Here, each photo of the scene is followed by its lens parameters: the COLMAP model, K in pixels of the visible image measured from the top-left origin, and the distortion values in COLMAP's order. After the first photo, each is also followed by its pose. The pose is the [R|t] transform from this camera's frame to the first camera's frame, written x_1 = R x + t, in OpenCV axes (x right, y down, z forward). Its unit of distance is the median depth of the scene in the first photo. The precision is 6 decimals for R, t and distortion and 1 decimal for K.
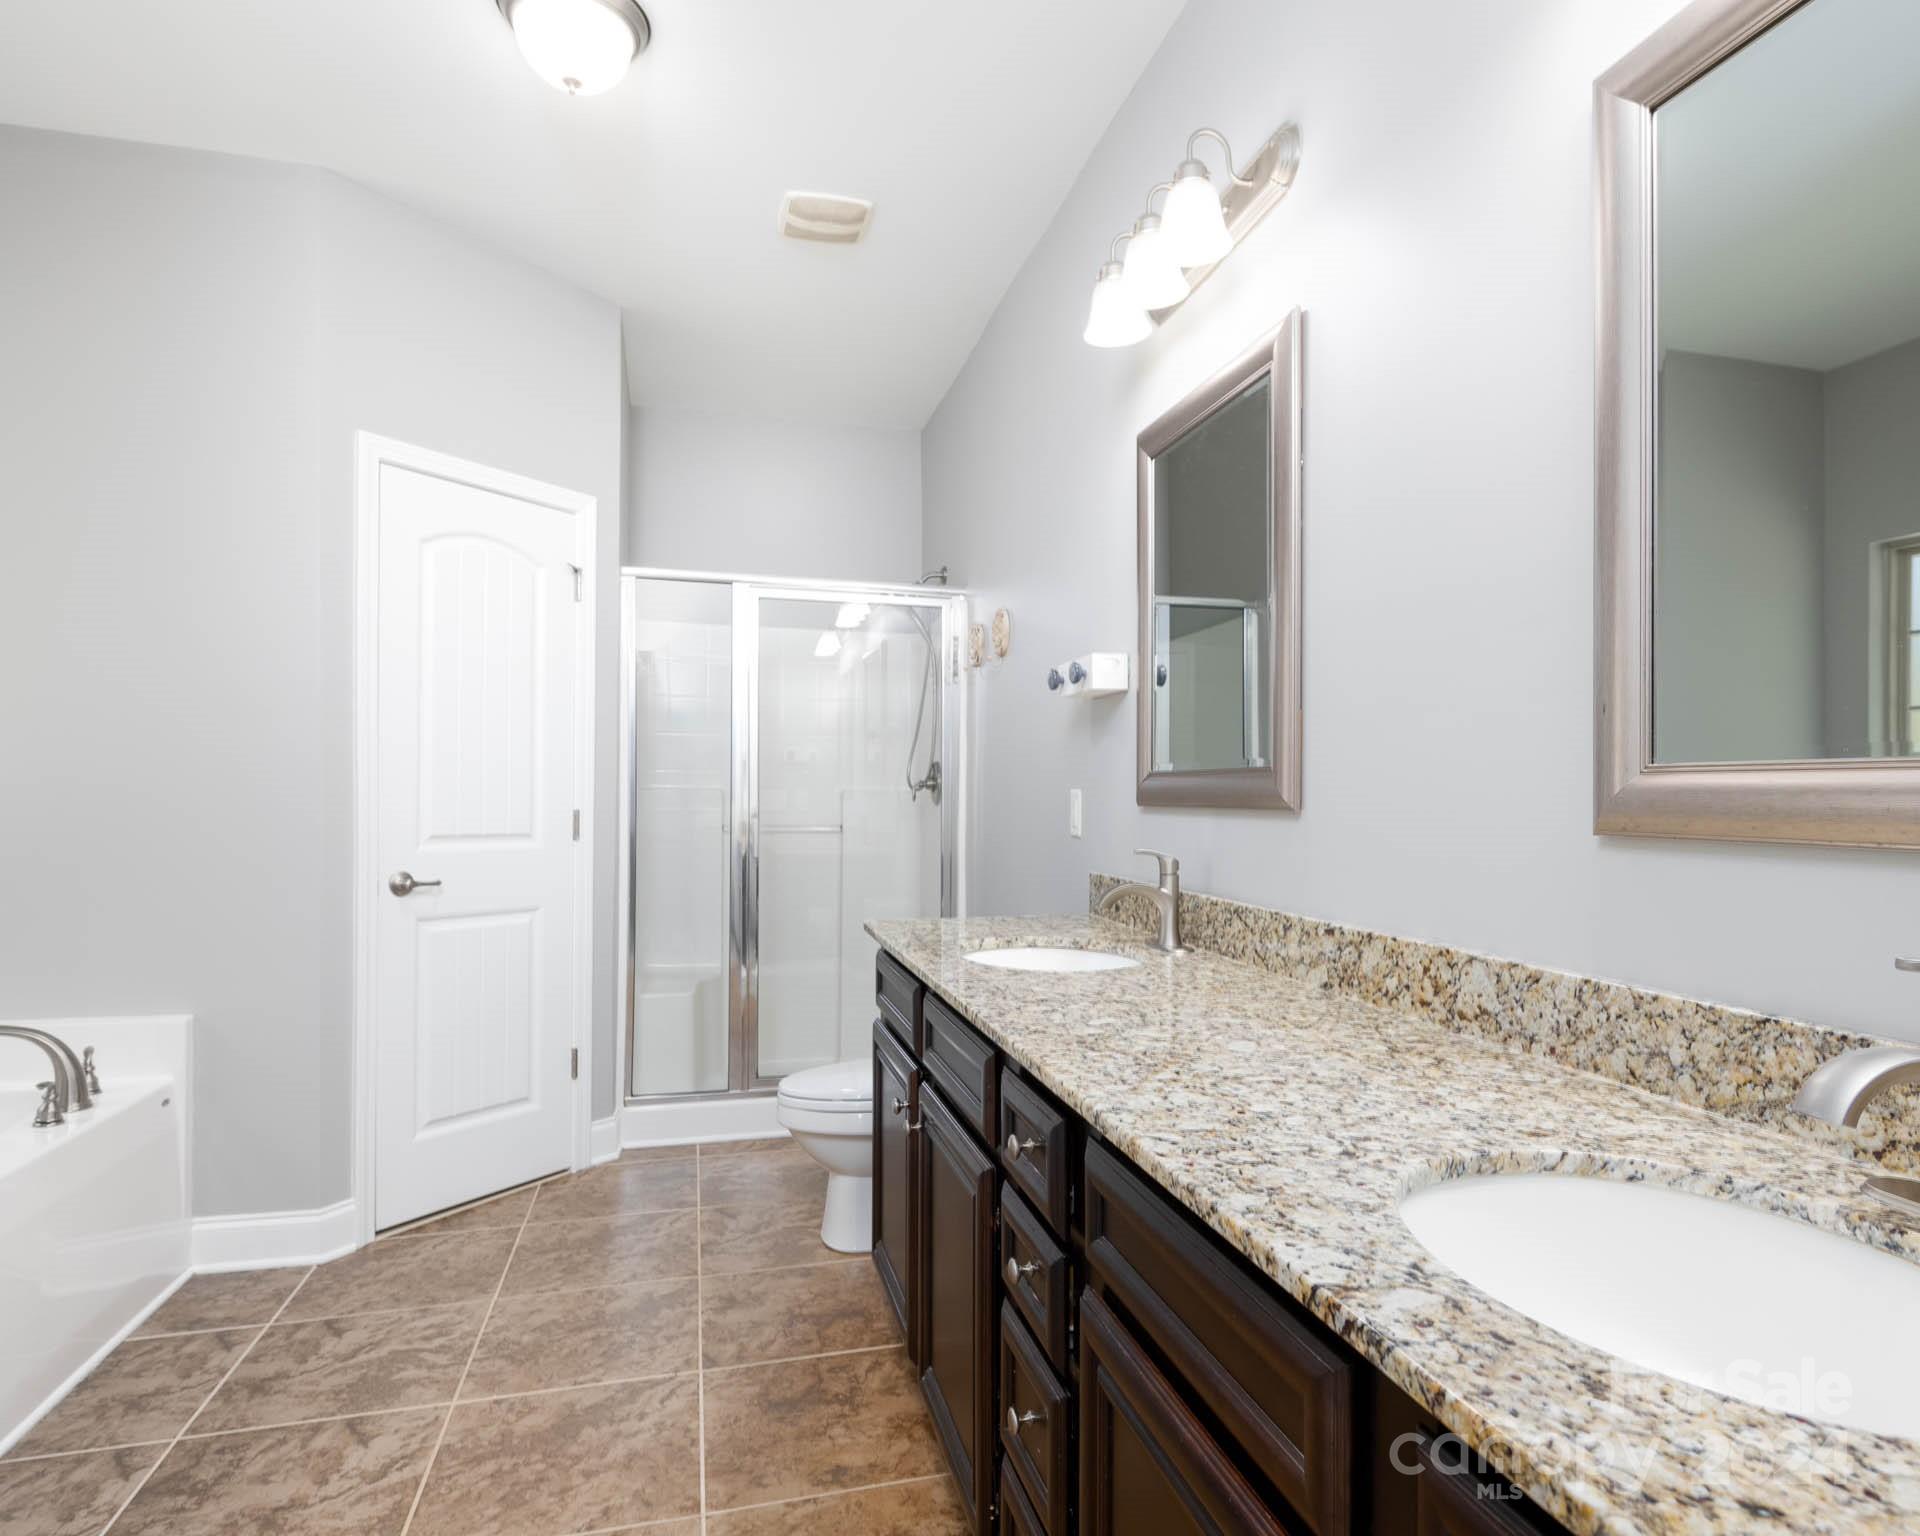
lens RADIAL K [[1024.9, 0, 961.5], [0, 1024.9, 817.6], [0, 0, 1]] dist [-0.001497, -0.002521]
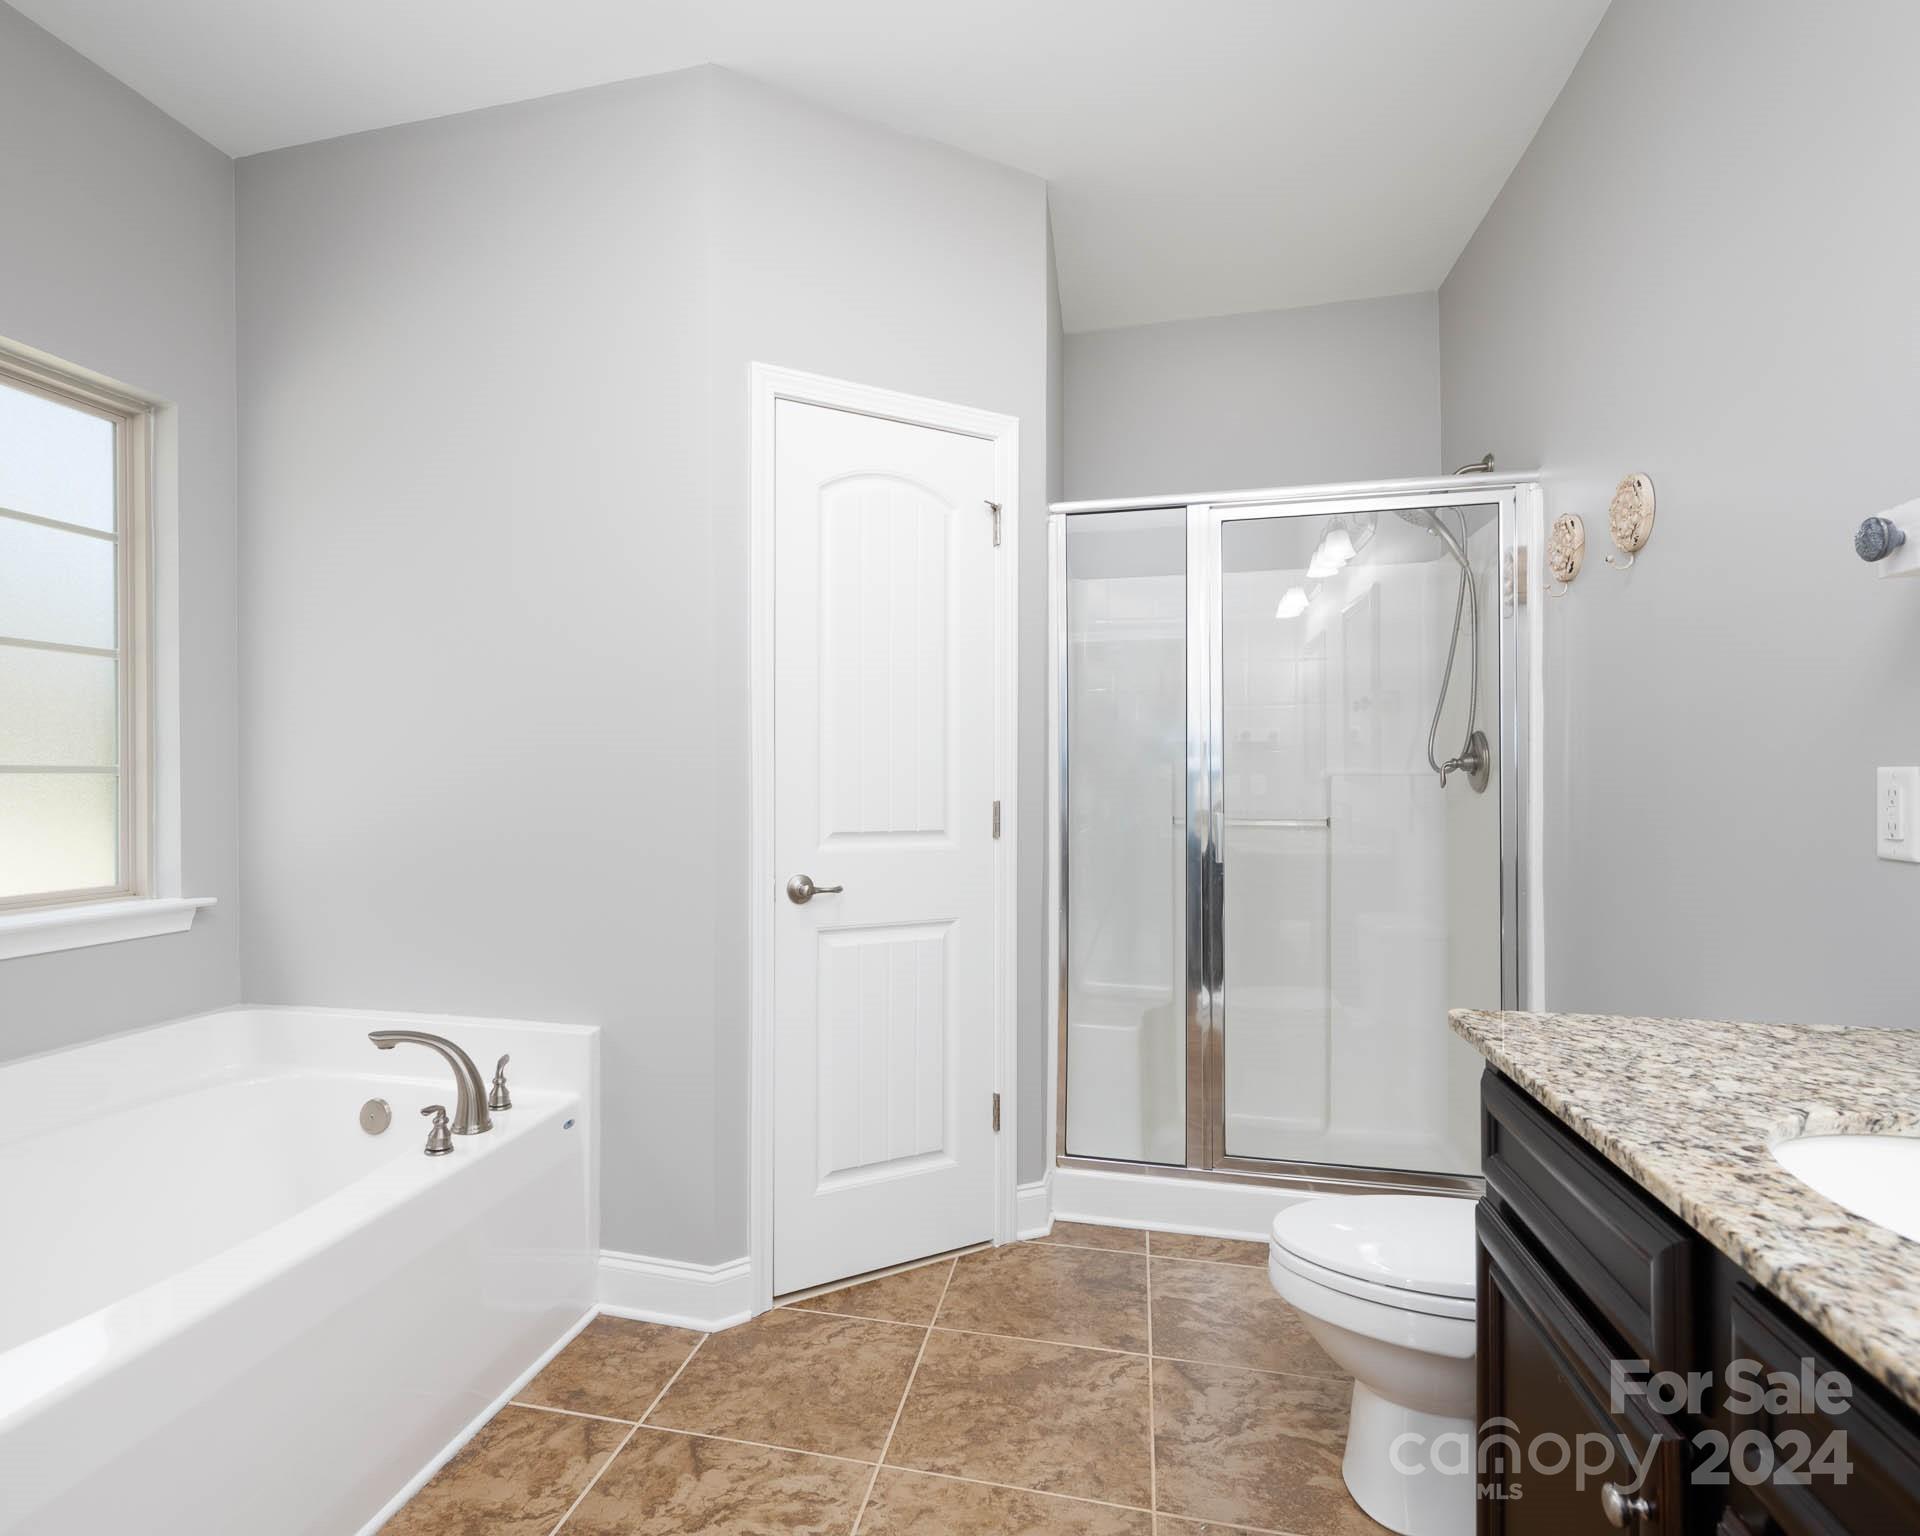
lens RADIAL K [[841.4, 0, 960.0], [0, 841.4, 768.0], [0, 0, 1]] dist [0.011574, -0.000153]
pose [[0.894283, -0.015425, -0.447236, -0.101316], [-0.000774, 0.999351, -0.036013, -0.009876], [0.447501, 0.032552, 0.893691, 0.385606]]
